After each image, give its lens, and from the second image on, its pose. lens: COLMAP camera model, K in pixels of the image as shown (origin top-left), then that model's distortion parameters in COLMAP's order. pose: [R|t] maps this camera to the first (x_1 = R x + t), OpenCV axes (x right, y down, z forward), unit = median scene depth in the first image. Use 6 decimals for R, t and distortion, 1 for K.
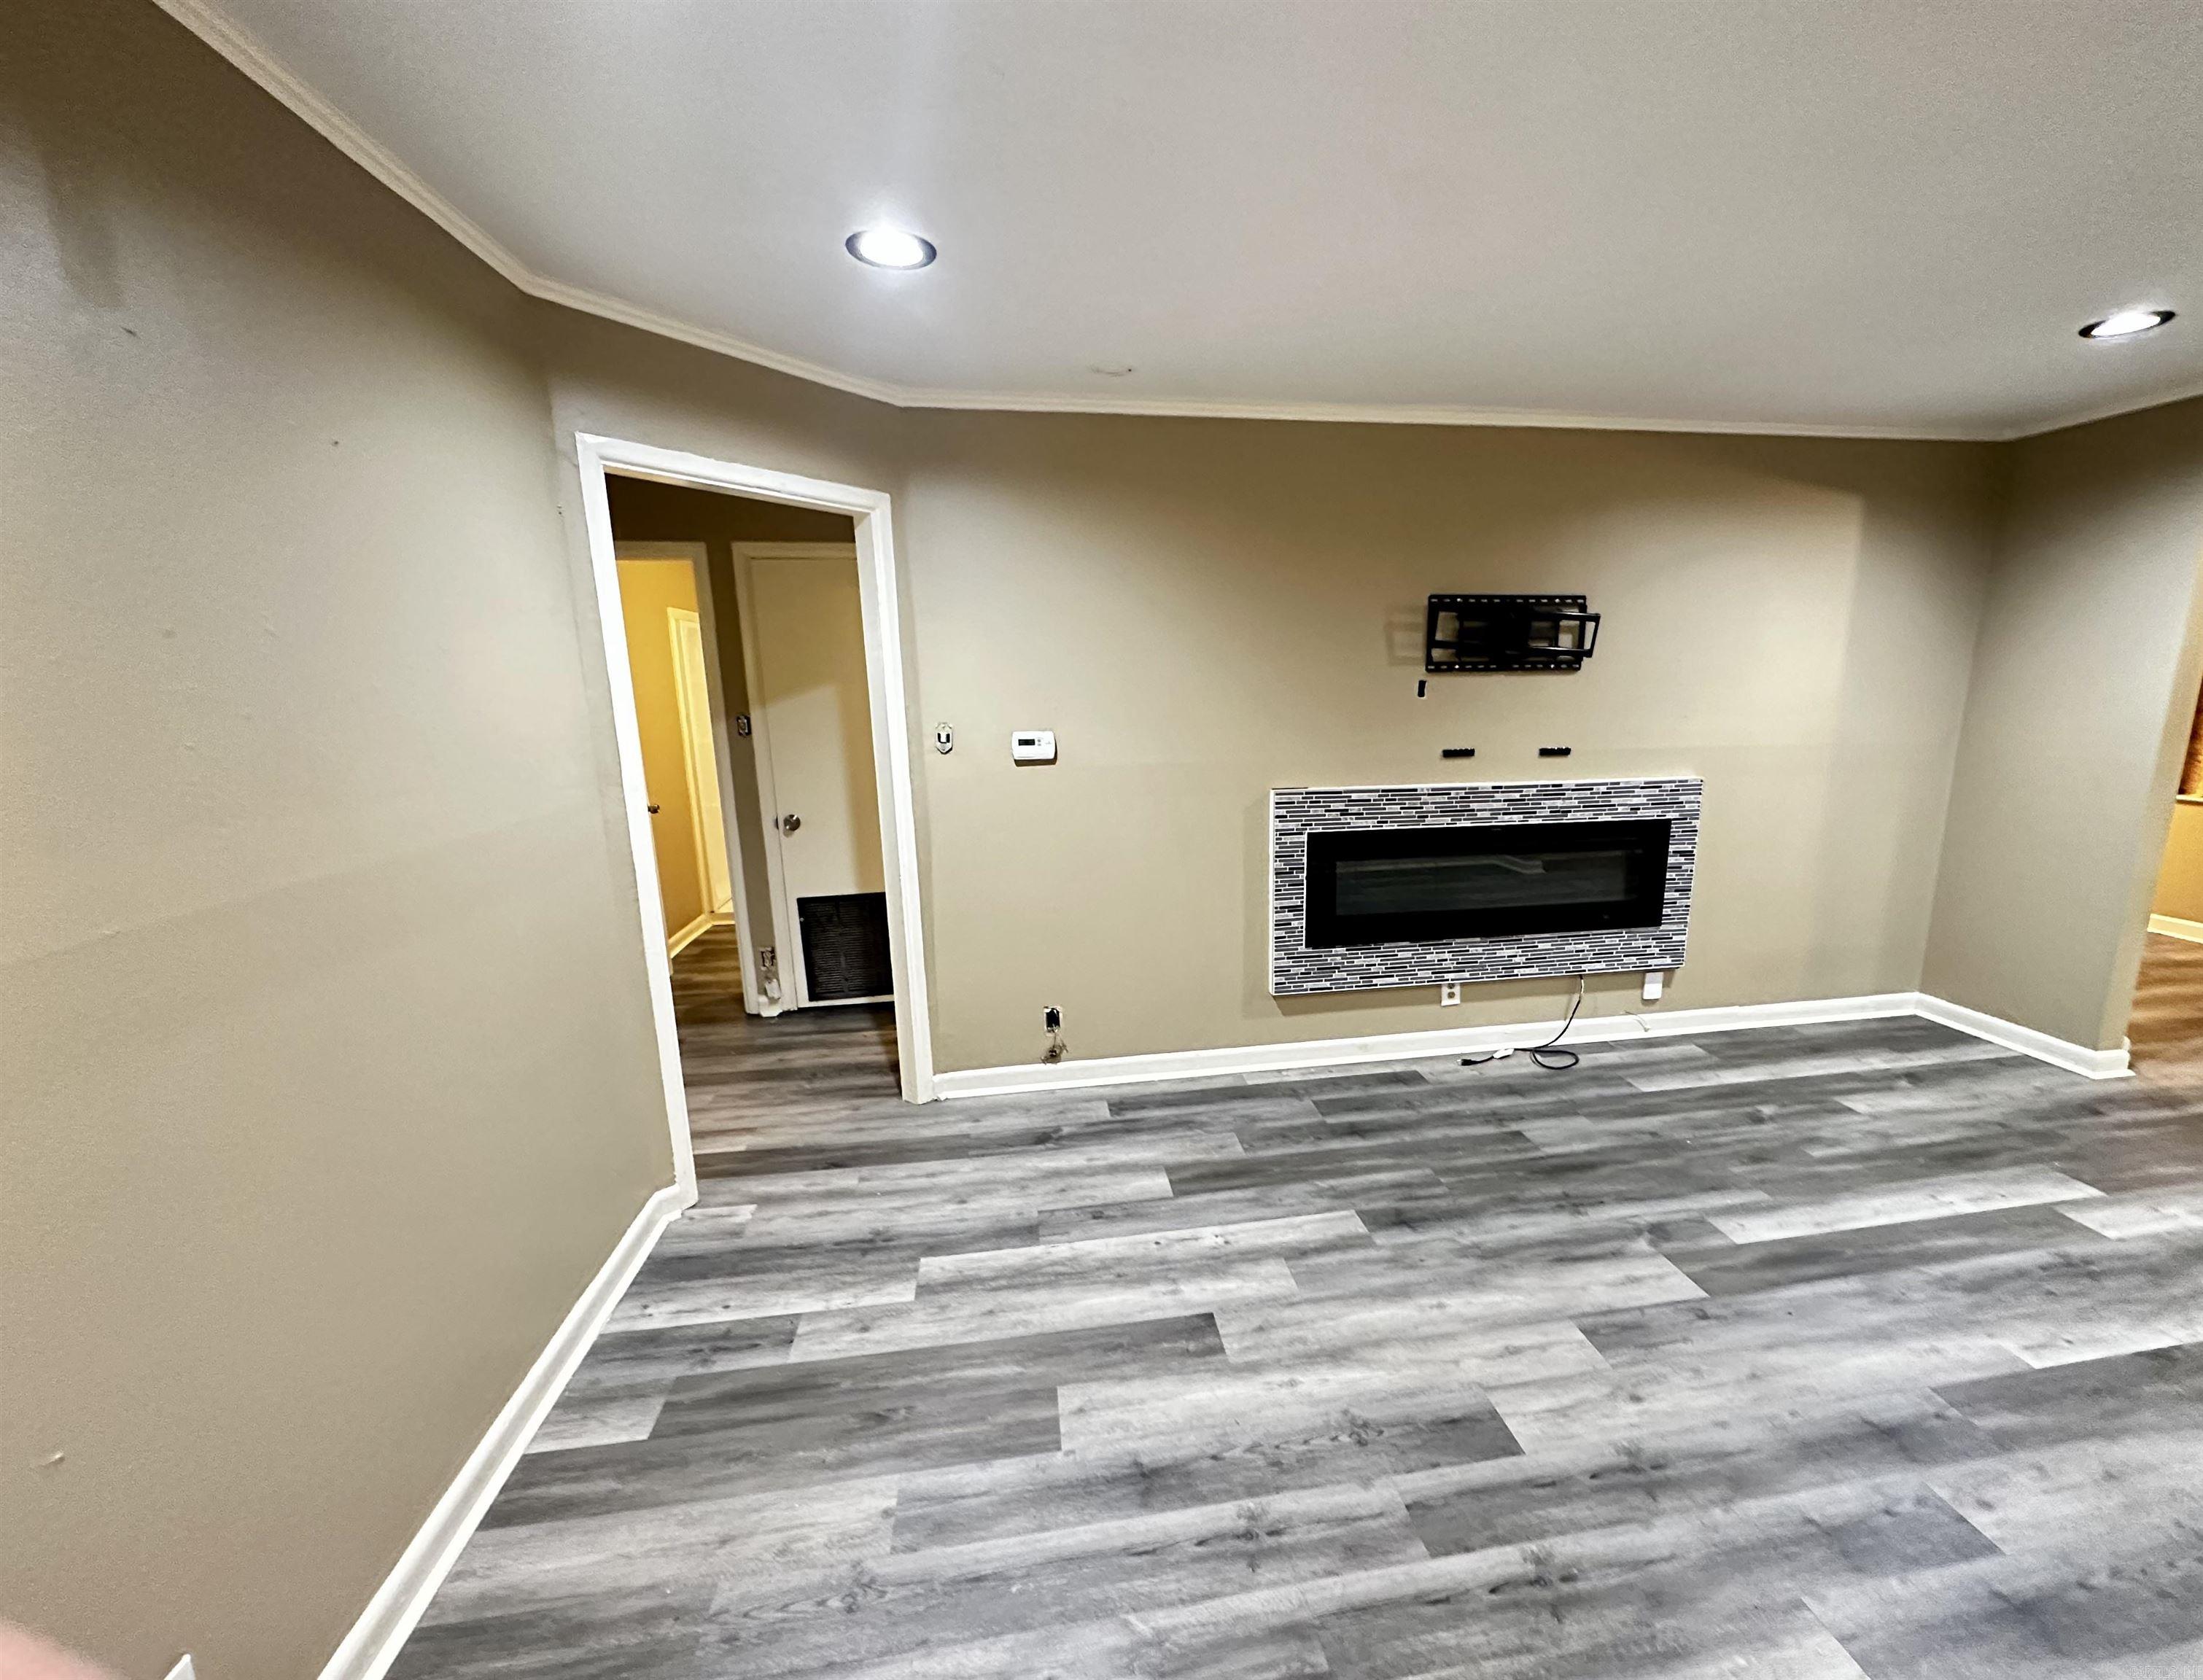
lens RADIAL K [[949.1, 0, 1190.2], [0, 949.1, 881.3], [0, 0, 1]] dist [-0.002906, 0.000031]
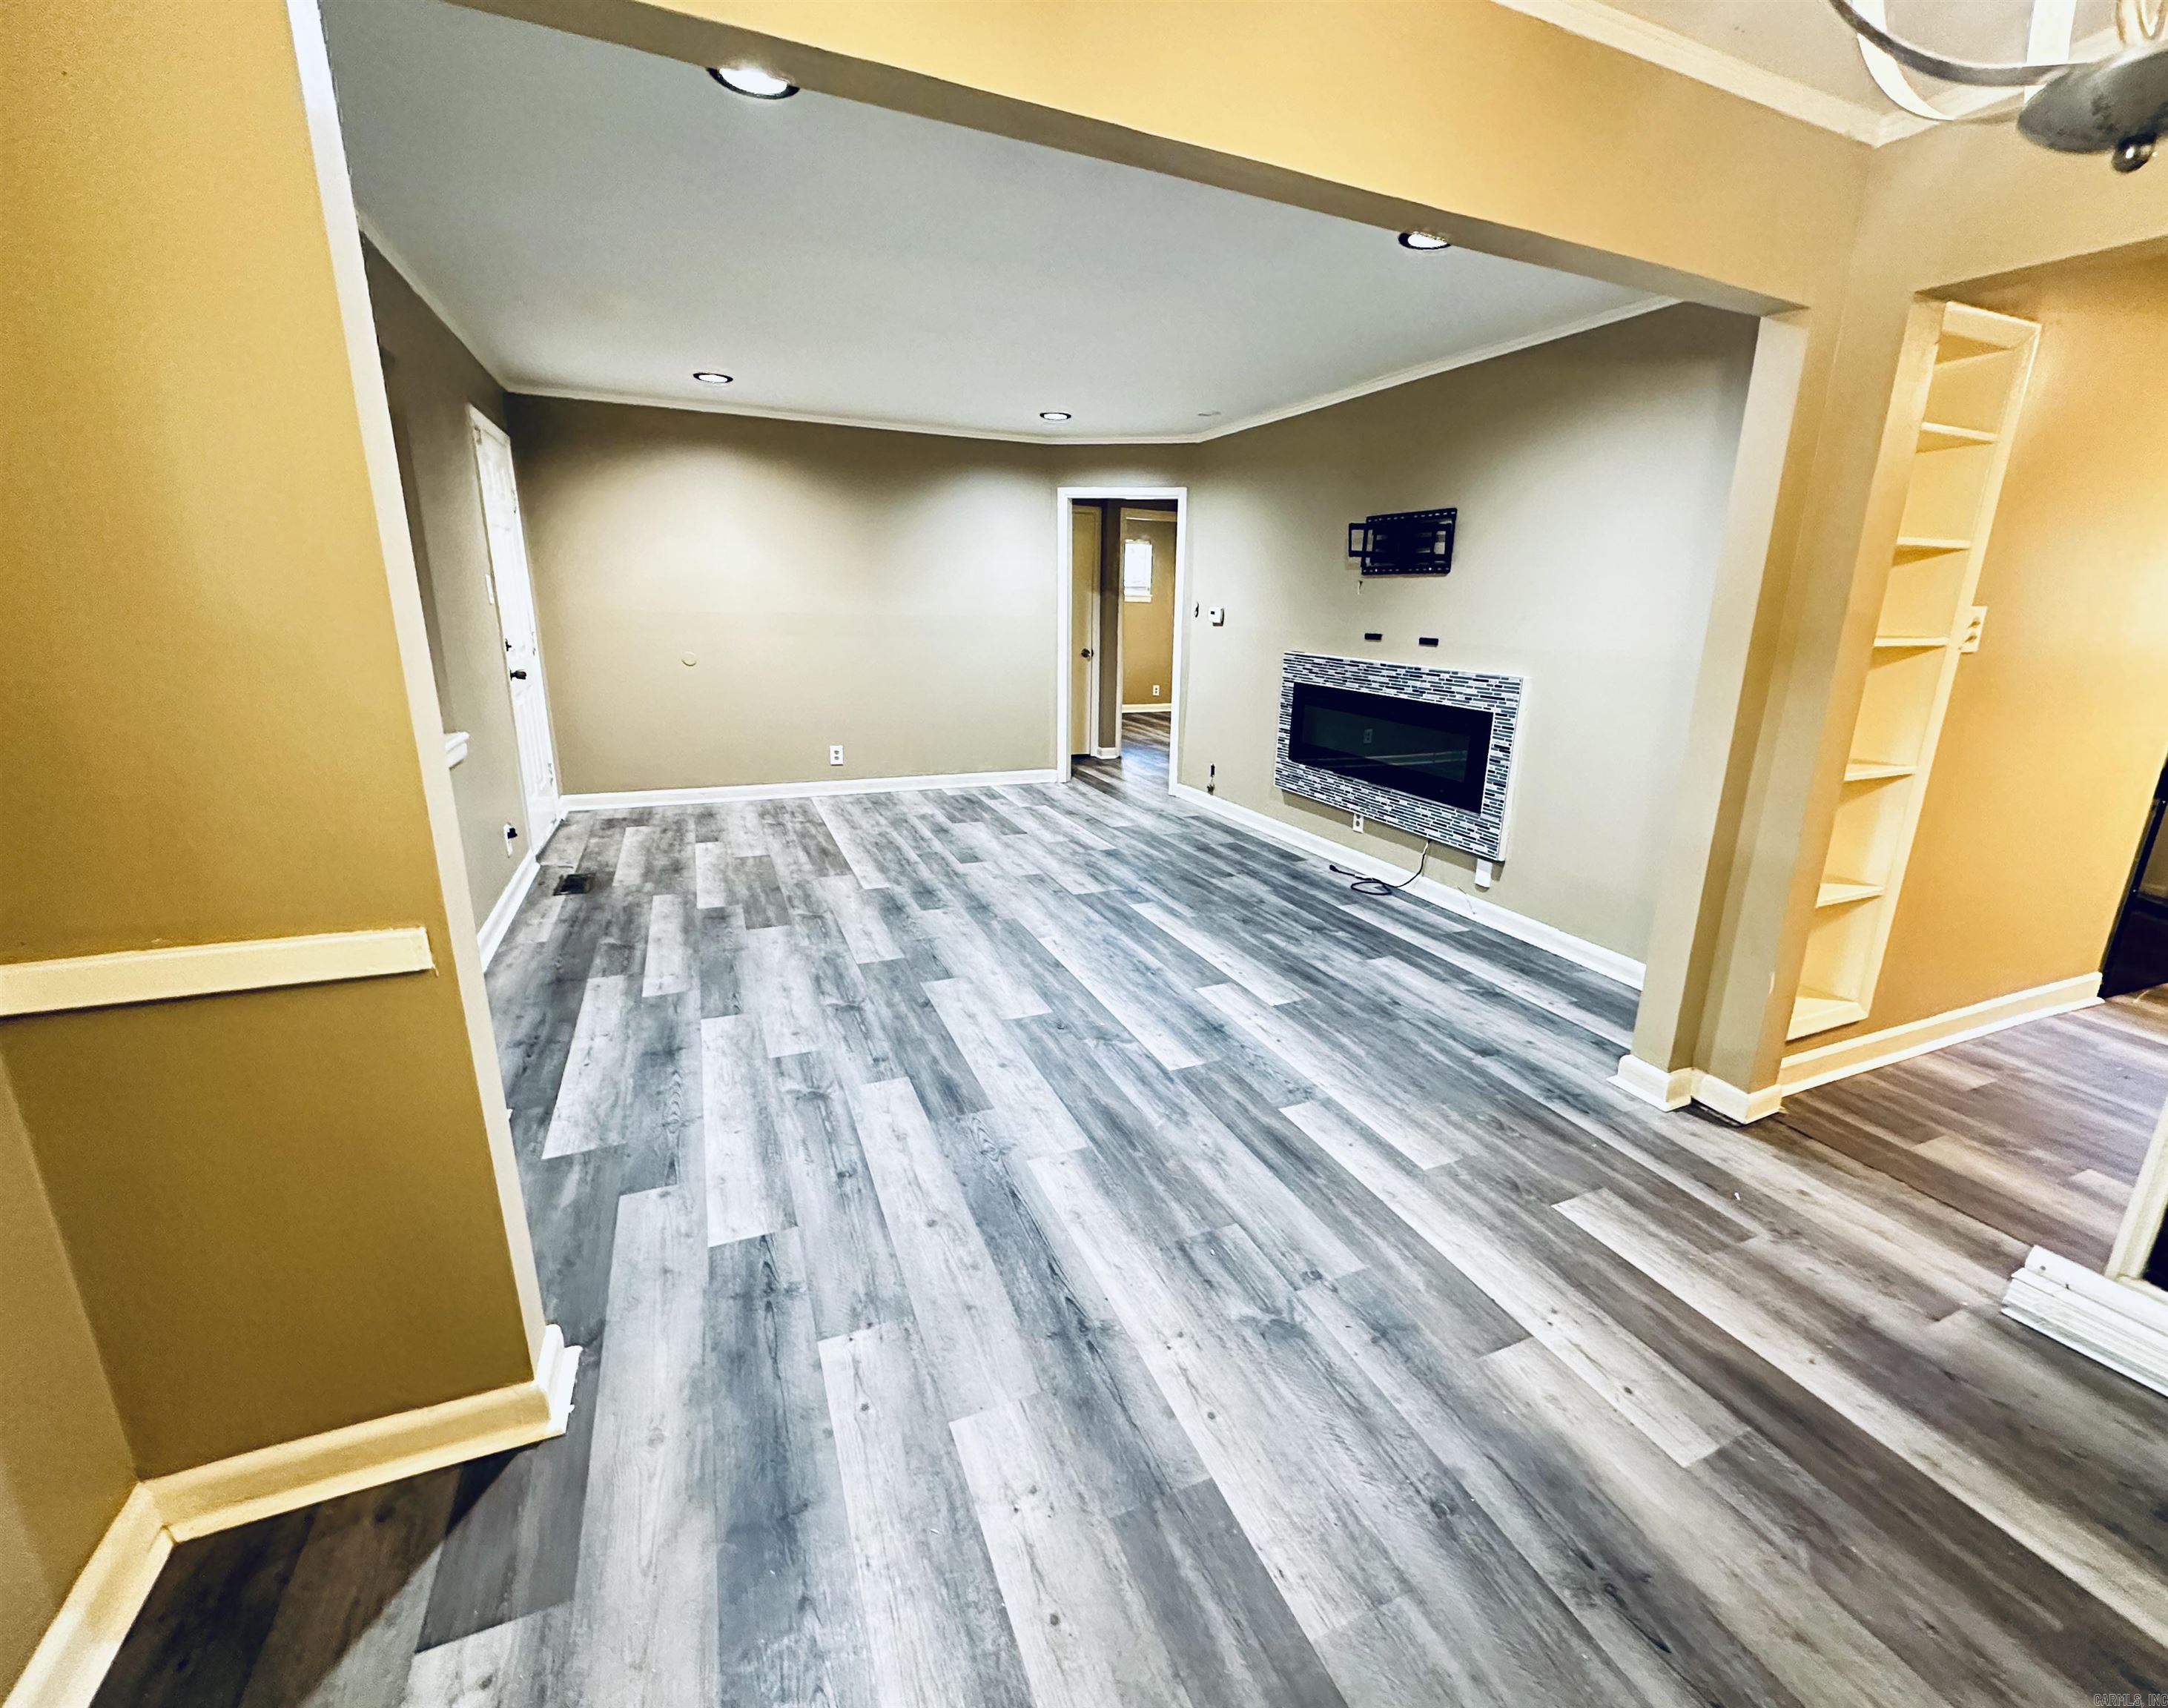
lens RADIAL K [[959.9, 0, 1140.3], [0, 959.9, 856.7], [0, 0, 1]] dist [-0.000903, -0.000285]
pose [[0.248477, 0.267228, -0.931047, 1.592613], [-0.231227, 0.949768, 0.210892, -0.052233], [0.940634, 0.162881, 0.297786, 0.357202]]
